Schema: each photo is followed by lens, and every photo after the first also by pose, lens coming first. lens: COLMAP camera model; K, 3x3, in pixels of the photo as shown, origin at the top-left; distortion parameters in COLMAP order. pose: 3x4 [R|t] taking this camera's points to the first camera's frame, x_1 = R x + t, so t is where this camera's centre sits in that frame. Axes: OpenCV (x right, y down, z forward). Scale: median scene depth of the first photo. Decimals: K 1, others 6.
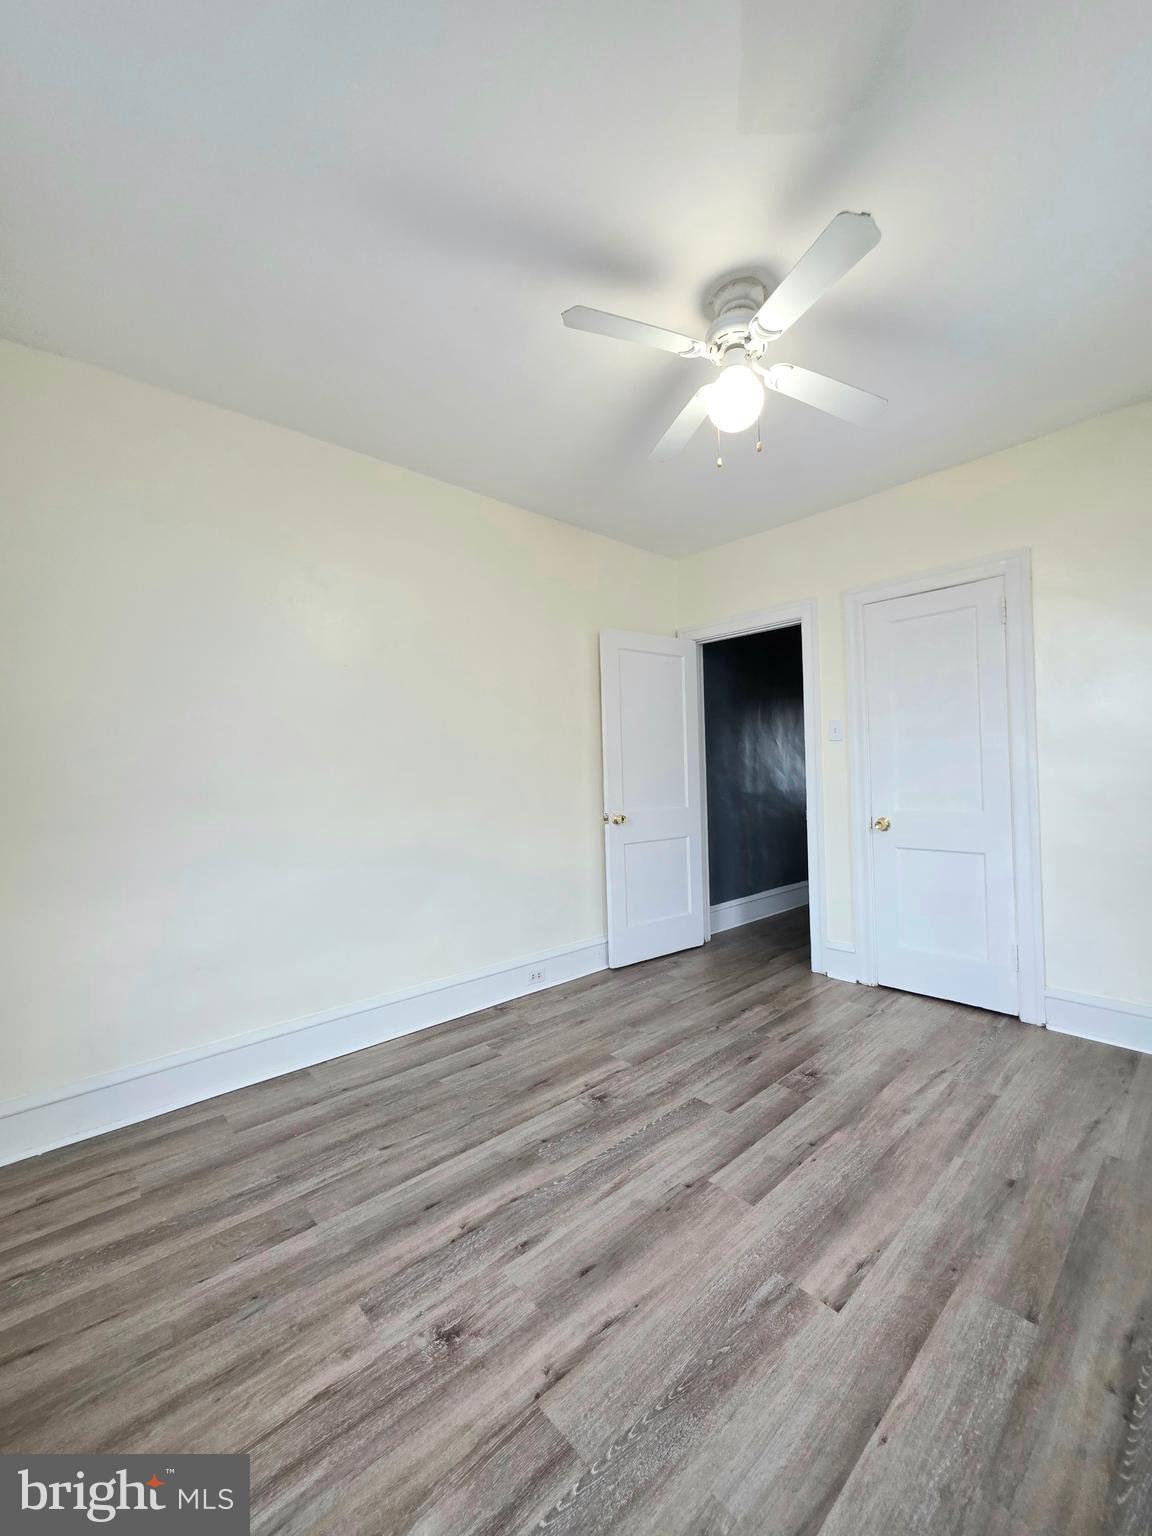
lens RADIAL K [[618.2, 0, 581.5], [0, 618.2, 770.7], [0, 0, 1]] dist [-0.002649, -0.000110]
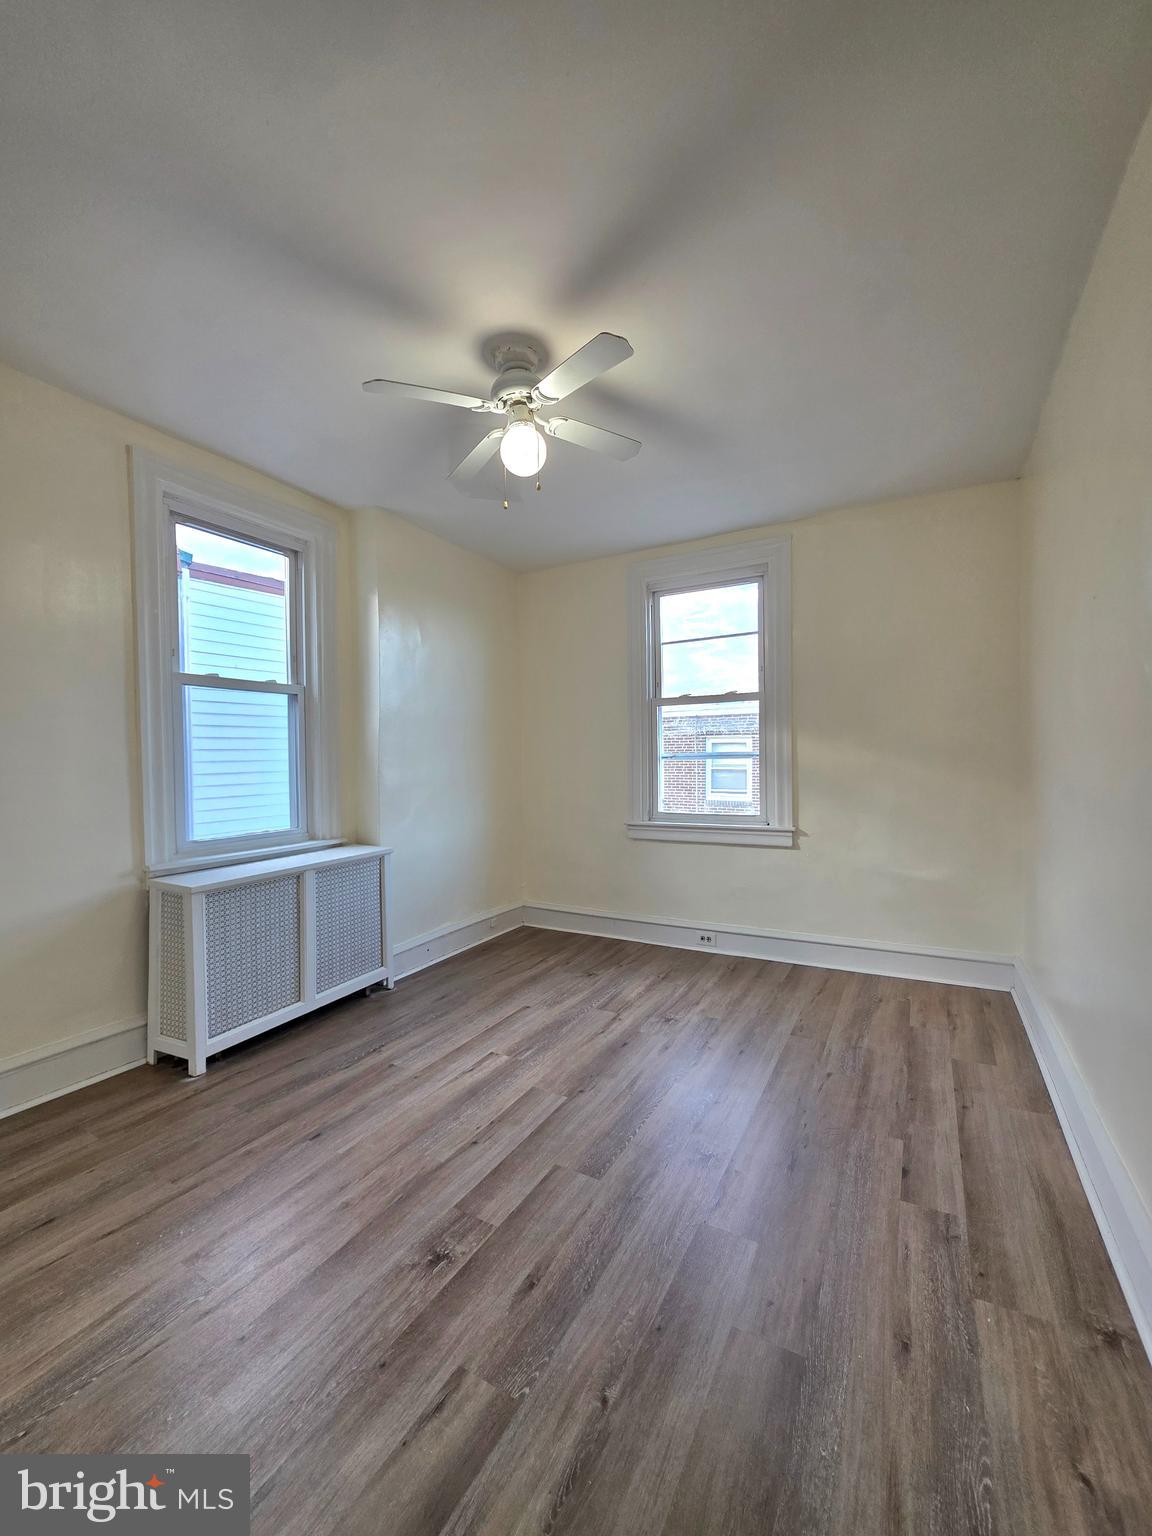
lens RADIAL K [[618.2, 0, 572.6], [0, 618.2, 764.5], [0, 0, 1]] dist [-0.002649, -0.000110]
pose [[-0.950482, 0.035935, -0.308696, 0.537310], [0.033419, 0.999351, 0.013434, -0.024722], [0.308978, 0.002453, -0.951066, 2.112836]]
